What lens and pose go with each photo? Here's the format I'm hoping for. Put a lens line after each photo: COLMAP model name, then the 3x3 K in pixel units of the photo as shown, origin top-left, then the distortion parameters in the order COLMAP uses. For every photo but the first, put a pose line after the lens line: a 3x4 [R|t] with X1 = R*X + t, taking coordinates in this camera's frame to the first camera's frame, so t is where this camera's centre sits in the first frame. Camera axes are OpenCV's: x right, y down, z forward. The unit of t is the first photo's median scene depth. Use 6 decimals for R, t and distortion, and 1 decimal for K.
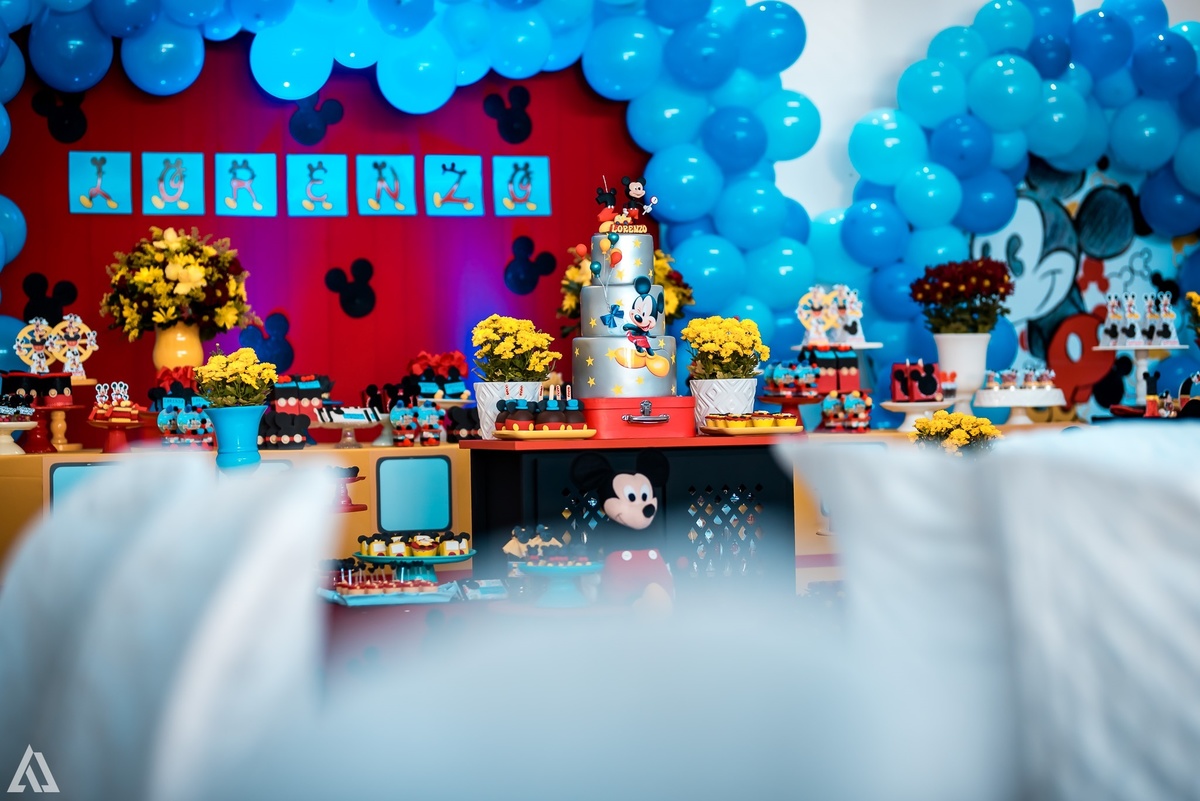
lens RADIAL K [[2828.6, 0, 600.0], [0, 2828.6, 400.5], [0, 0, 1]] dist [-0.018812, 1.092563]
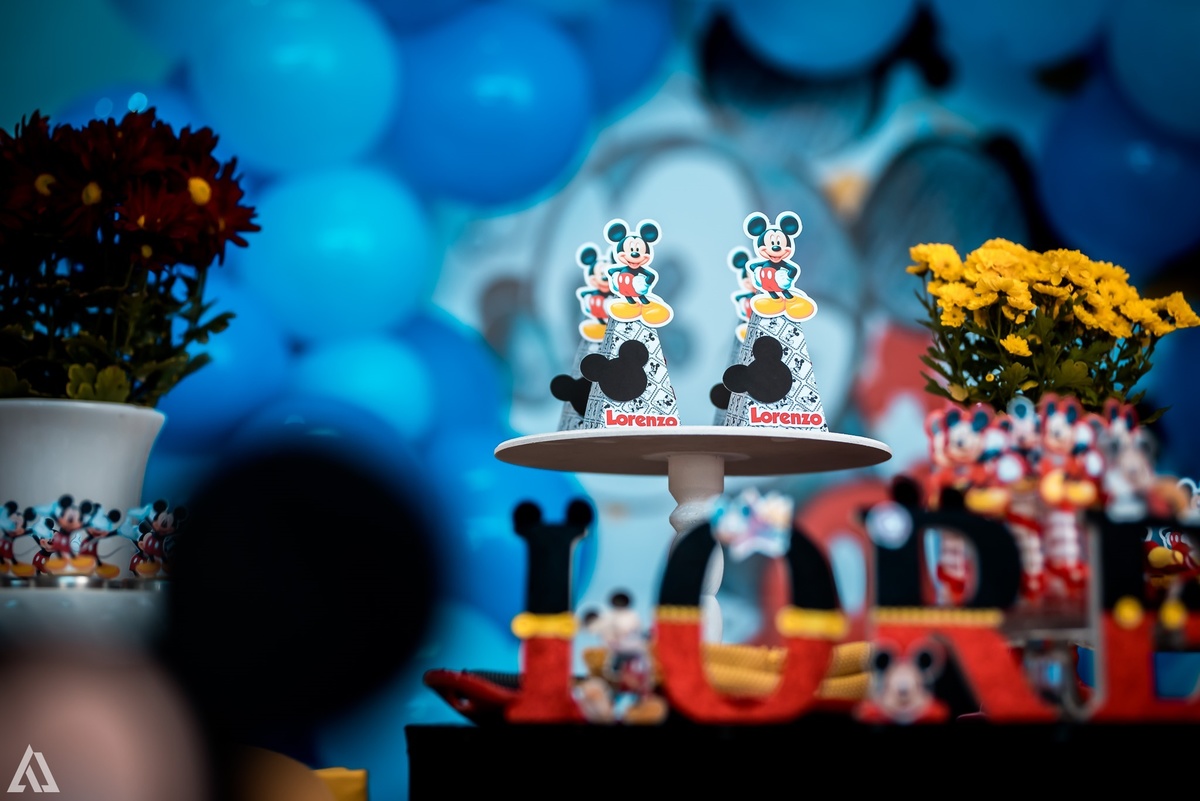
lens RADIAL K [[2928.5, 0, 600.0], [0, 2928.5, 400.5], [0, 0, 1]] dist [-0.032275, 0.023070]
pose [[0.993337, 0.007372, -0.115006, 0.230077], [-0.022725, 0.990887, -0.132765, 0.011325], [0.112979, 0.134494, 0.984453, 0.816913]]
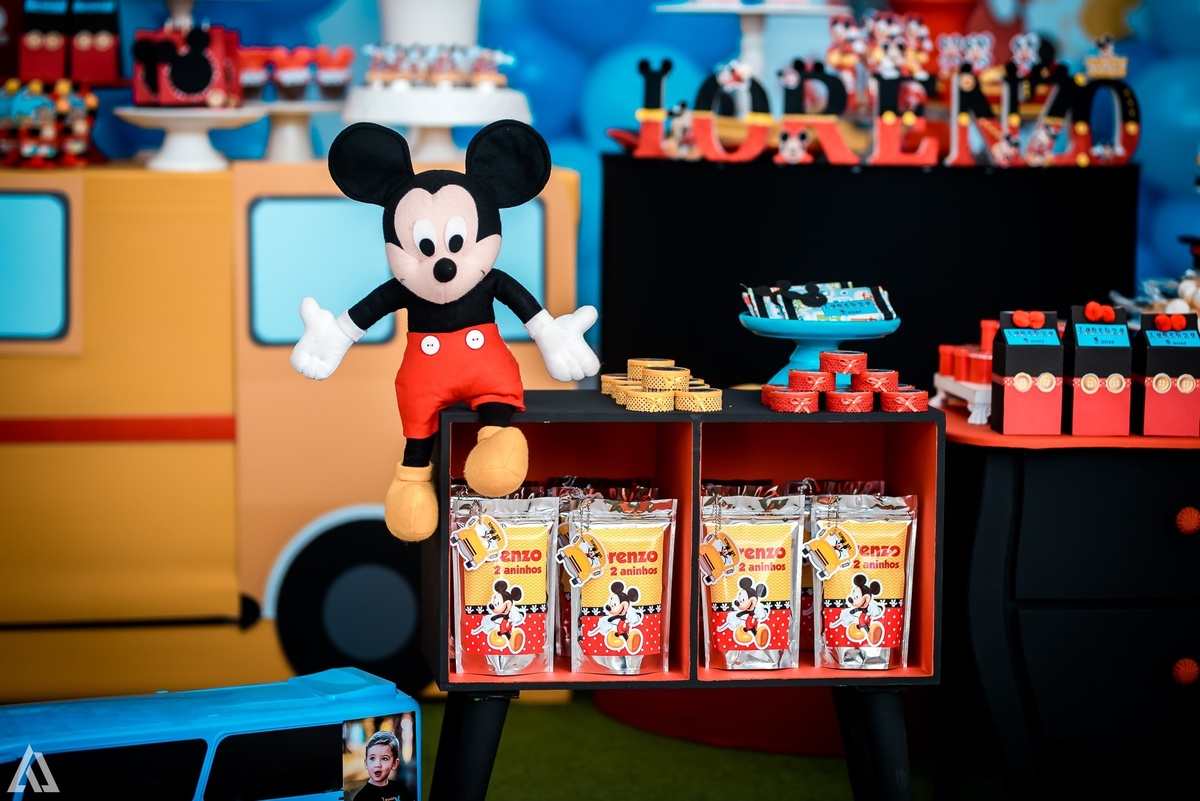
lens RADIAL K [[2928.5, 0, 600.0], [0, 2928.5, 400.5], [0, 0, 1]] dist [-0.032275, 0.023070]
pose [[0.971617, 0.057968, -0.229345, 0.309921], [-0.032874, 0.993191, 0.111764, -0.007902], [0.234262, -0.101053, 0.966907, 0.542633]]
